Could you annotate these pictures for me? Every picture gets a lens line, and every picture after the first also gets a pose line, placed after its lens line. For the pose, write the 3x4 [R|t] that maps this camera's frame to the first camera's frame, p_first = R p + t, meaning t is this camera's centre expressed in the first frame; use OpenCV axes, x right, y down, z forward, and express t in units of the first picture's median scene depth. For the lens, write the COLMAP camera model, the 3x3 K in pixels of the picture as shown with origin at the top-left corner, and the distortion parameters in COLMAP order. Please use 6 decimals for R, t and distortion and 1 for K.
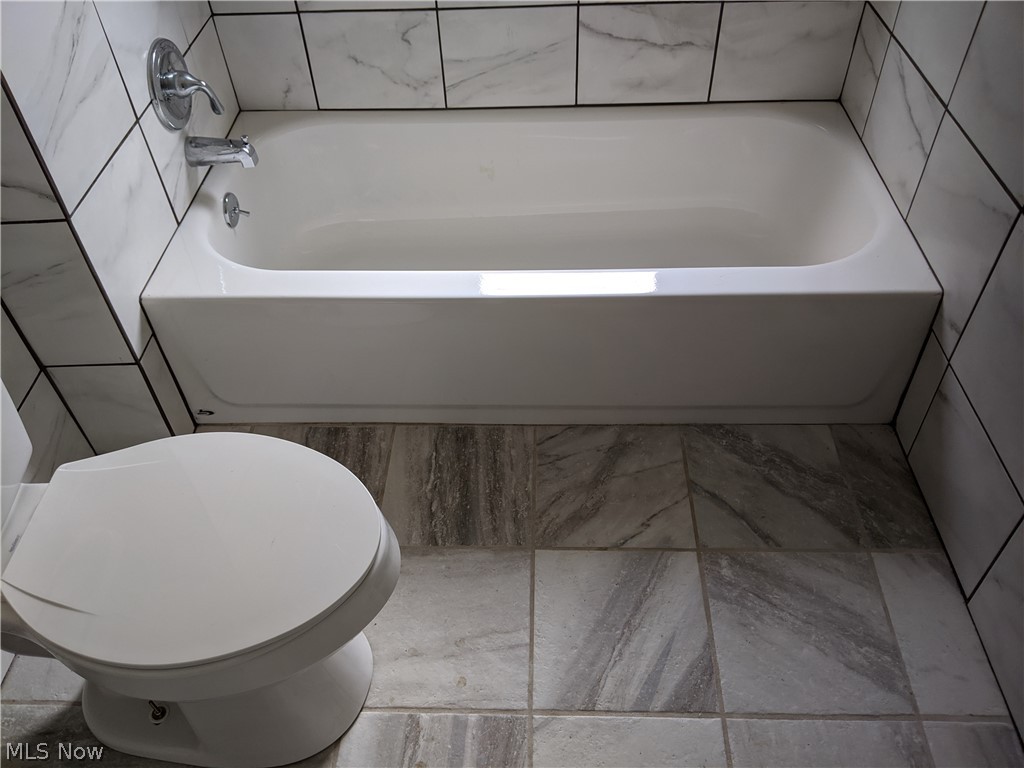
lens RADIAL K [[846.2, 0, 516.2], [0, 846.2, 390.4], [0, 0, 1]] dist [0.063585, -0.111228]
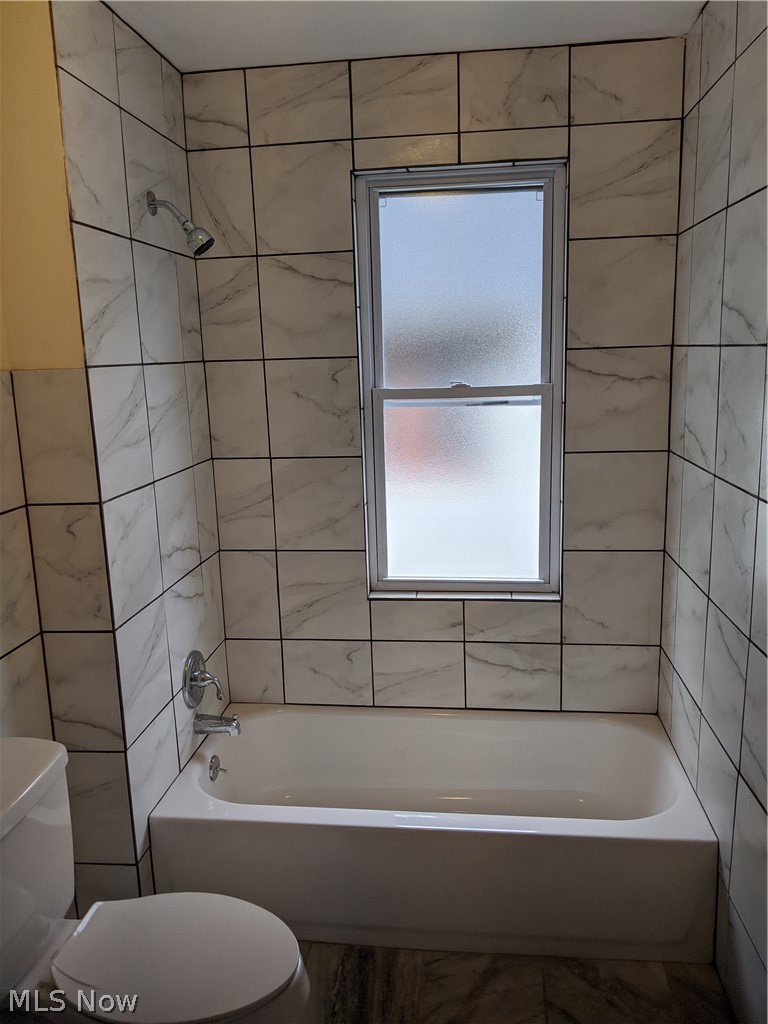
lens RADIAL K [[846.2, 0, 373.3], [0, 846.2, 509.5], [0, 0, 1]] dist [0.063585, -0.111228]
pose [[0.994498, 0.022205, -0.102378, 0.063420], [-0.075585, 0.828756, -0.554483, 0.209351], [0.072534, 0.559170, 0.825874, -0.403698]]
